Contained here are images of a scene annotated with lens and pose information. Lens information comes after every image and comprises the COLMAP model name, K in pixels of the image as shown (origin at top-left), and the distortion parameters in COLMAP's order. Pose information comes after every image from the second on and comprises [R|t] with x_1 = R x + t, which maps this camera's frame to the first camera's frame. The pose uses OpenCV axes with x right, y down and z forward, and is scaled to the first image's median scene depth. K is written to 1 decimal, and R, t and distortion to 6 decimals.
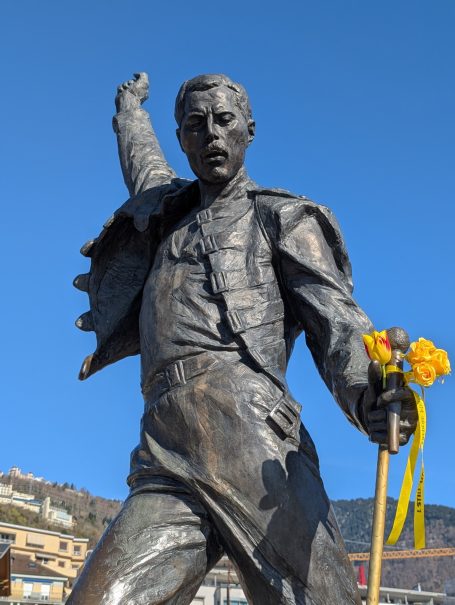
lens RADIAL K [[405.5, 0, 227.5], [0, 405.5, 302.5], [0, 0, 1]] dist [0.002527, 0.000023]
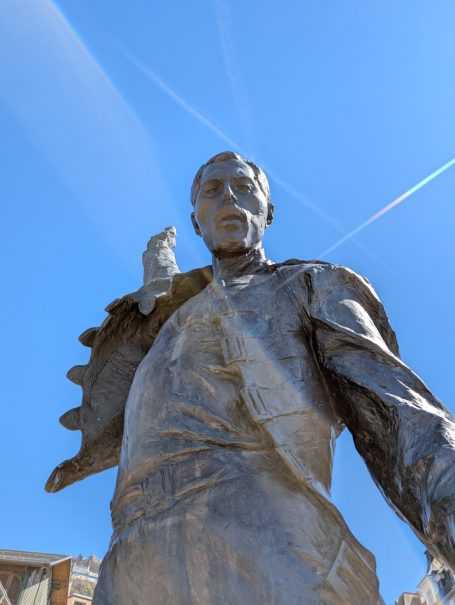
lens RADIAL K [[405.5, 0, 227.5], [0, 405.5, 302.5], [0, 0, 1]] dist [0.002527, 0.000023]
pose [[0.999146, 0.027207, -0.031082, -0.009579], [-0.034373, 0.964913, -0.260312, 0.047193], [0.022909, 0.261158, 0.965024, 0.249909]]
